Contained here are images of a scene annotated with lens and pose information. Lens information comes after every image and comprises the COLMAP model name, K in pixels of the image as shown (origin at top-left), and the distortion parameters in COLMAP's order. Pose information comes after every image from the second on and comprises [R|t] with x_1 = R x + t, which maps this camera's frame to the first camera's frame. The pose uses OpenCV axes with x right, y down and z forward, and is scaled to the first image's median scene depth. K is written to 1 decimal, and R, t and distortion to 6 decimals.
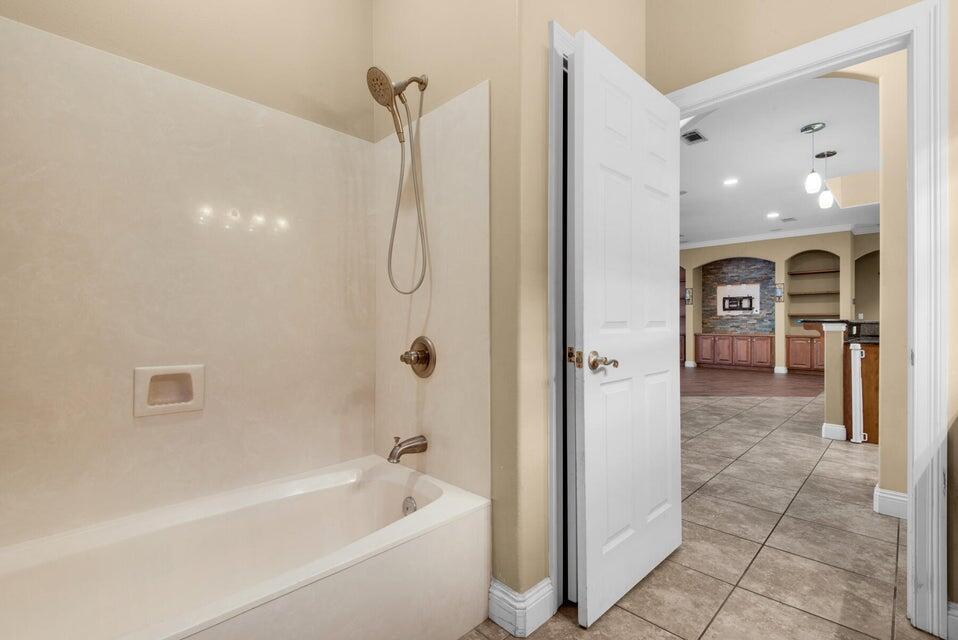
lens RADIAL K [[438.3, 0, 484.5], [0, 438.3, 326.4], [0, 0, 1]] dist [0.022708, -0.011025]
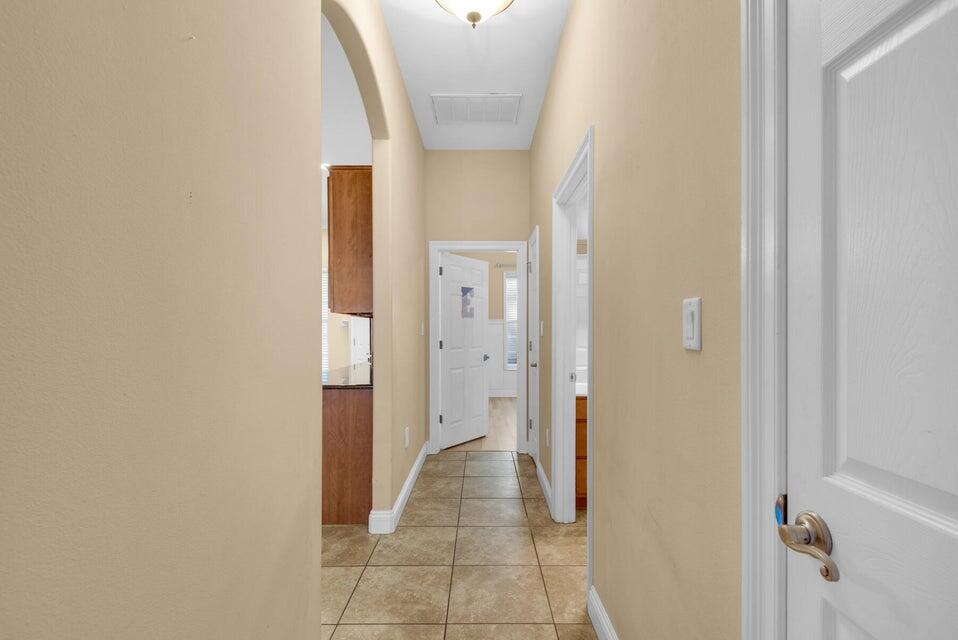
lens RADIAL K [[438.3, 0, 485.1], [0, 438.3, 324.9], [0, 0, 1]] dist [0.022708, -0.011025]
pose [[-0.698917, 0.005661, 0.715180, -0.053571], [0.004661, 0.999983, -0.003361, -0.085581], [-0.715187, 0.000984, -0.698932, 1.535199]]
